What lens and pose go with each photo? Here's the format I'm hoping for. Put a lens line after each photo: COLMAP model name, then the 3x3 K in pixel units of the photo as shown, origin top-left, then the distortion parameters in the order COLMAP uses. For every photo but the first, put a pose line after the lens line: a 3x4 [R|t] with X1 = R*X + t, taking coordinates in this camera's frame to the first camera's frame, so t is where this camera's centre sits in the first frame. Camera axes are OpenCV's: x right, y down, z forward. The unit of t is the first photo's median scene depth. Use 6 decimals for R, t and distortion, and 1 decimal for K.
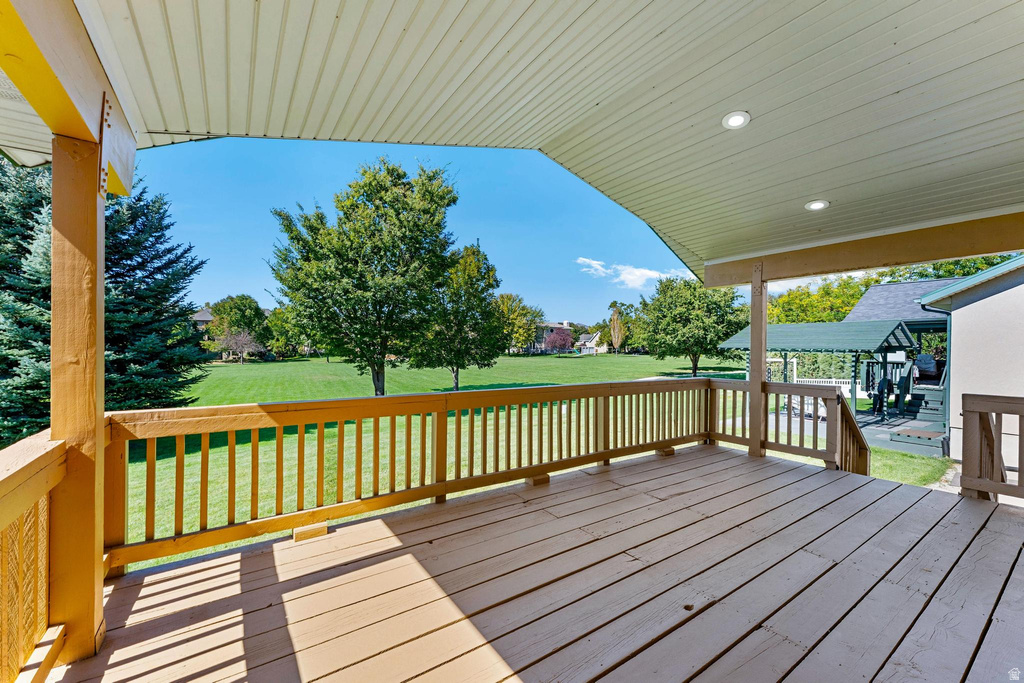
lens RADIAL K [[413.0, 0, 506.6], [0, 413.0, 337.7], [0, 0, 1]] dist [0.000915, -0.000001]
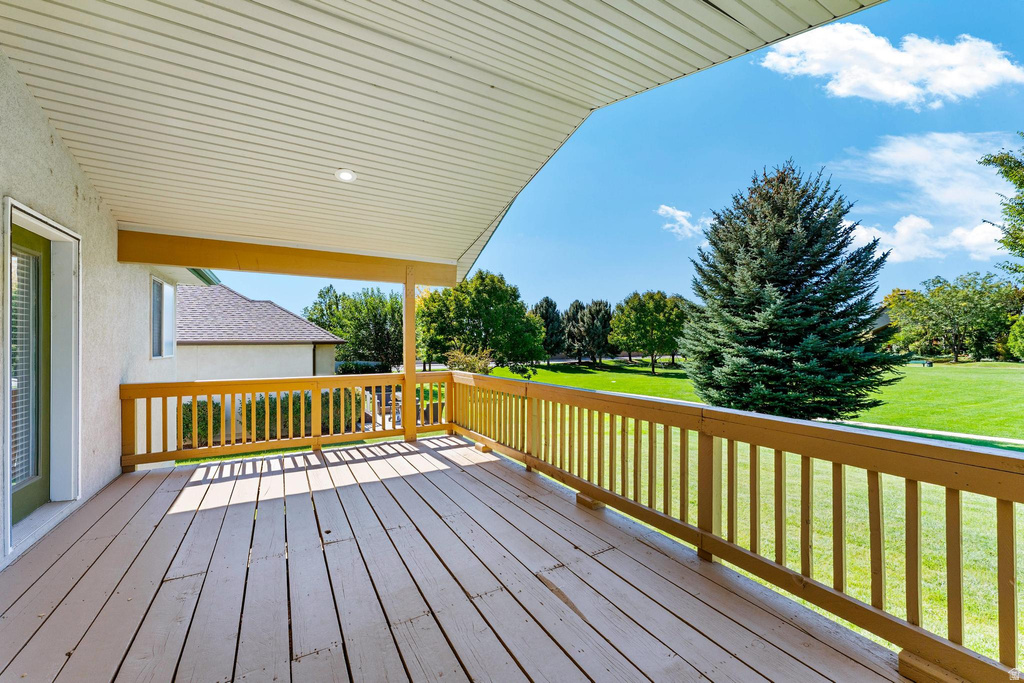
lens RADIAL K [[413.0, 0, 506.6], [0, 413.0, 337.7], [0, 0, 1]] dist [0.000915, -0.000001]
pose [[-0.076815, -0.016225, -0.996913, 0.977546], [0.014089, 0.999750, -0.017357, 0.022329], [0.996946, -0.015379, -0.076567, 0.941138]]
